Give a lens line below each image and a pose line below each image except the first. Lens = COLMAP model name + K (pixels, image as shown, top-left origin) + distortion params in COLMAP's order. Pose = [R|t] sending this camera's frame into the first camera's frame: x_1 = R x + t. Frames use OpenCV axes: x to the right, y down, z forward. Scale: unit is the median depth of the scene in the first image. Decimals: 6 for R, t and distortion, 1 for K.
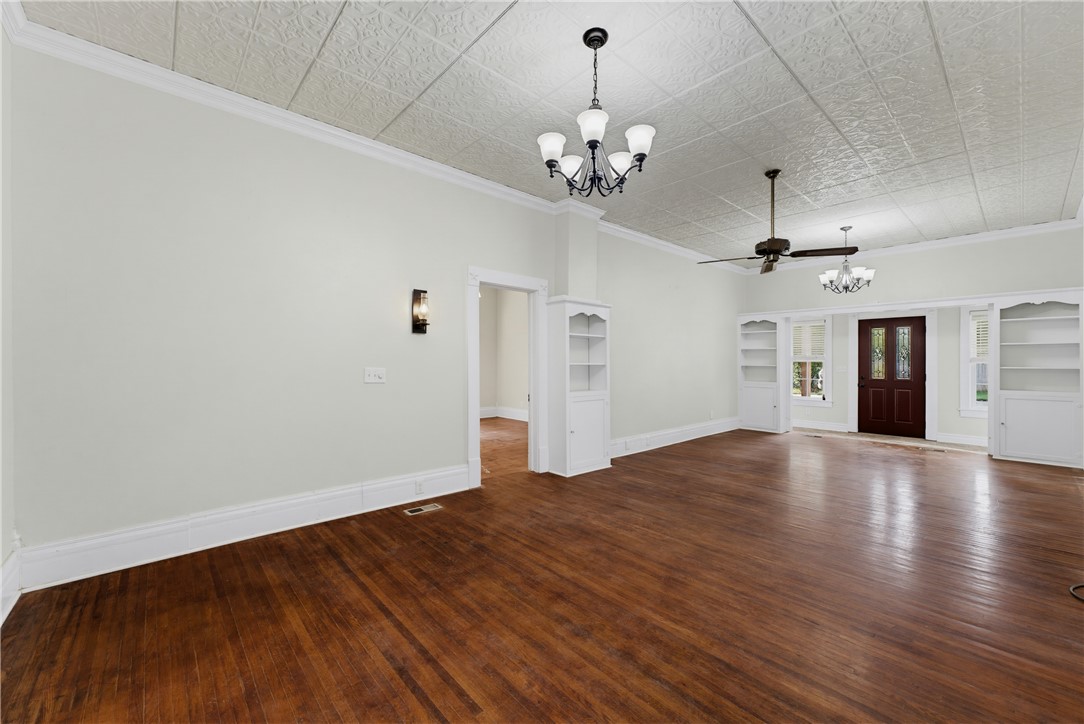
lens RADIAL K [[434.1, 0, 546.5], [0, 434.1, 362.6], [0, 0, 1]] dist [-0.002162, 0.001122]
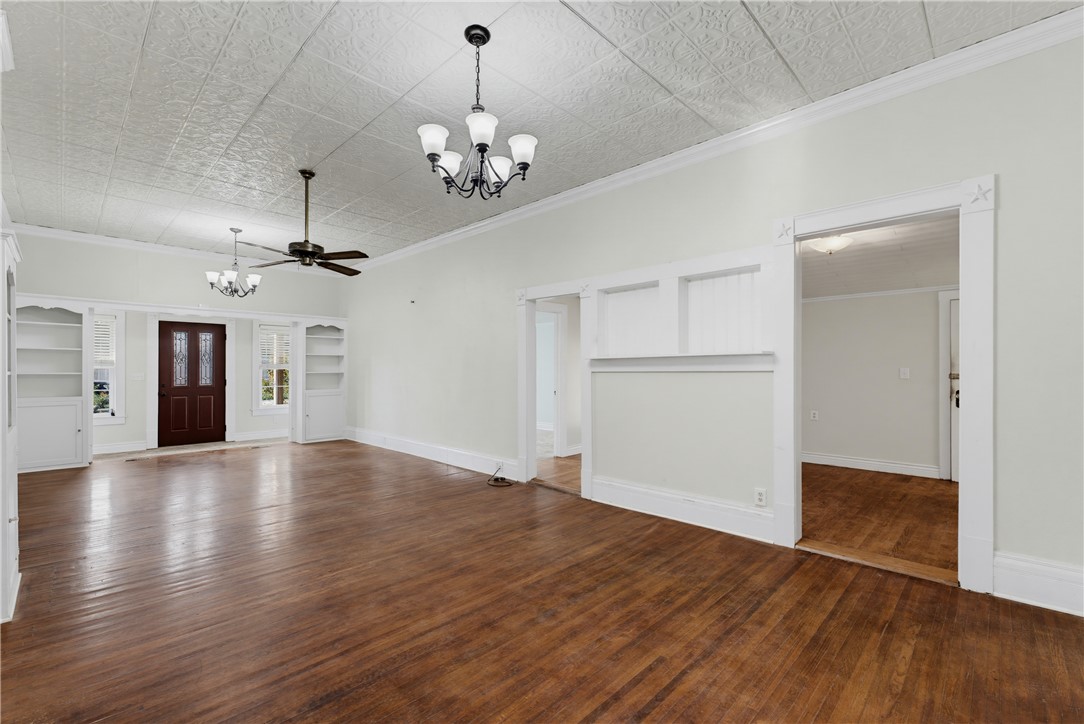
lens RADIAL K [[469.4, 0, 539.1], [0, 469.4, 367.4], [0, 0, 1]] dist [-0.000728, 0.000330]
pose [[-0.056125, -0.000132, 0.998424, -0.581489], [0.001702, 0.999999, 0.000228, -0.003684], [-0.998422, 0.001712, -0.056124, 0.568936]]
